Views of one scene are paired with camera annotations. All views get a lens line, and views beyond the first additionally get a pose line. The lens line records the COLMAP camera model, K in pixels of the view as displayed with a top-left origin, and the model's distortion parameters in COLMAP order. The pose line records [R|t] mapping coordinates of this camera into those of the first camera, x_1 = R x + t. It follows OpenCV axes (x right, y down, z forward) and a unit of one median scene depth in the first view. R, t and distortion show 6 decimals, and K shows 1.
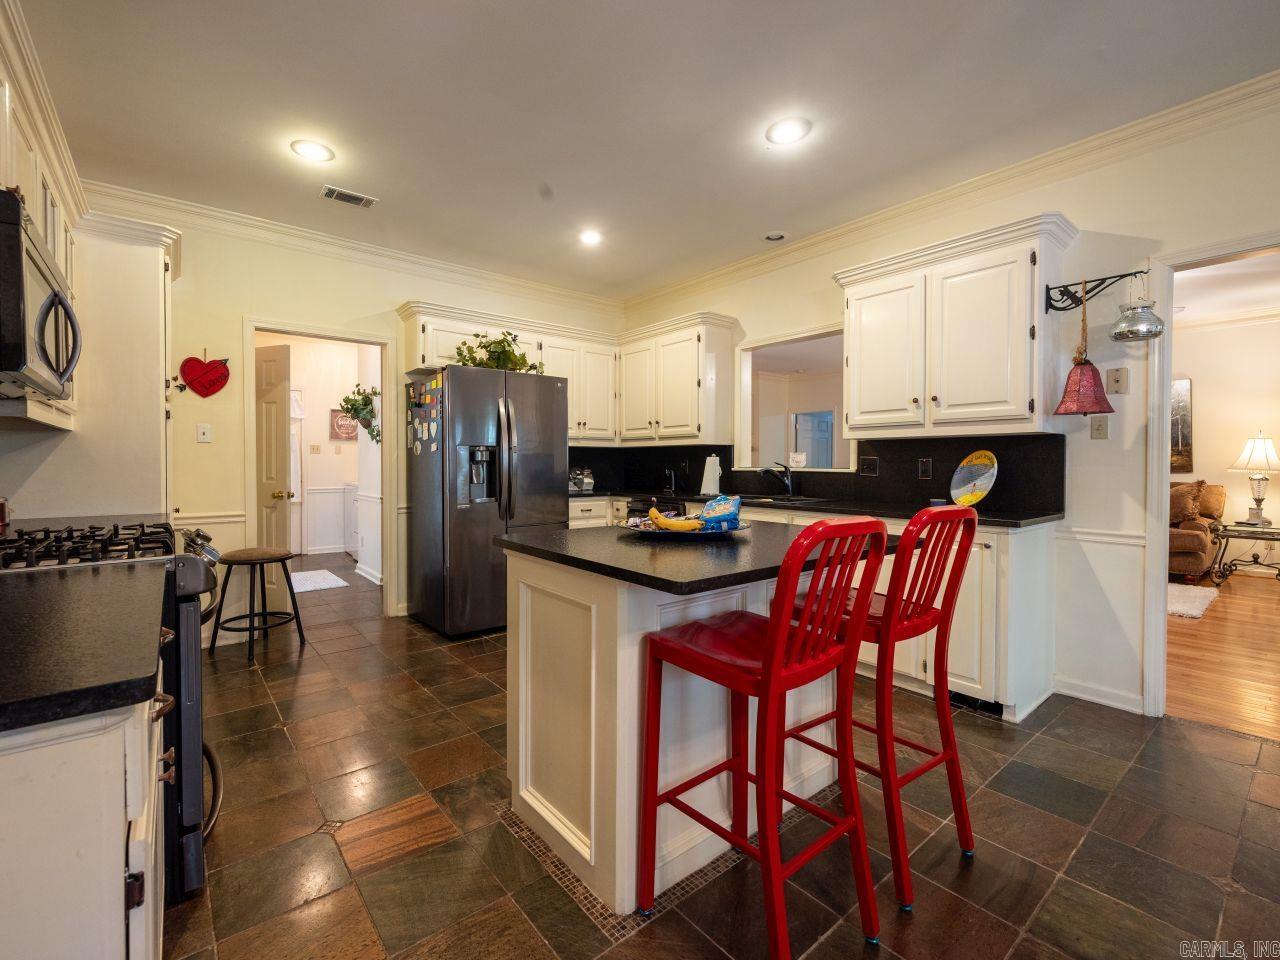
lens RADIAL K [[579.9, 0, 637.1], [0, 579.9, 467.4], [0, 0, 1]] dist [-0.001389, 0.000659]
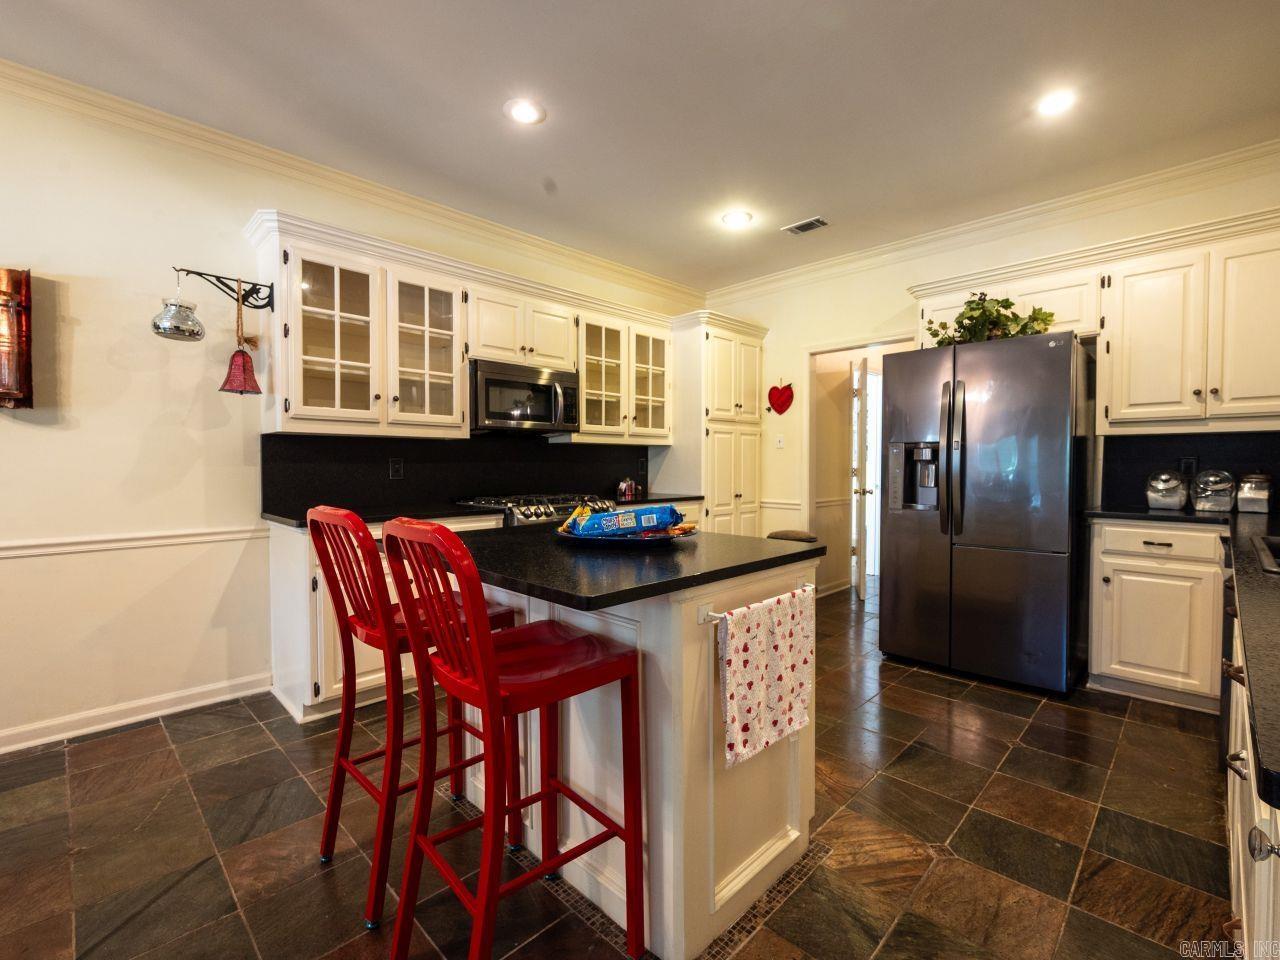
lens RADIAL K [[579.9, 0, 635.2], [0, 579.9, 487.9], [0, 0, 1]] dist [-0.001389, 0.000659]
pose [[0.099688, 0.038195, -0.994285, 0.460977], [-0.010246, 0.999249, 0.037358, 0.000570], [0.994966, 0.006463, 0.100004, 0.437756]]
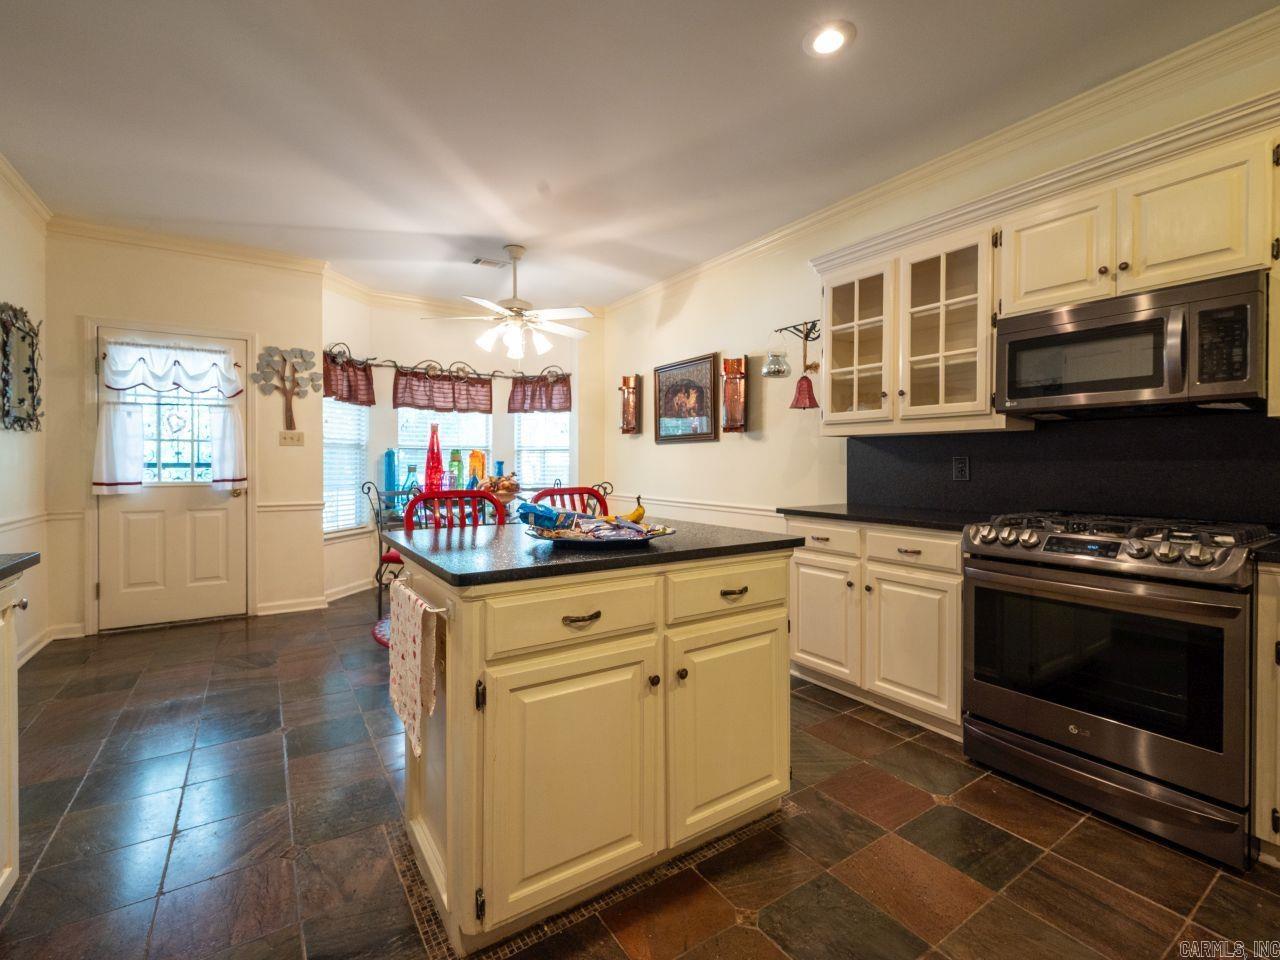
lens RADIAL K [[579.9, 0, 635.0], [0, 579.9, 462.7], [0, 0, 1]] dist [-0.001389, 0.000659]
pose [[-0.994885, -0.002915, 0.100972, -0.037311], [-0.001824, 0.999939, 0.010895, -0.007081], [-0.100998, 0.010655, -0.994830, 0.893326]]
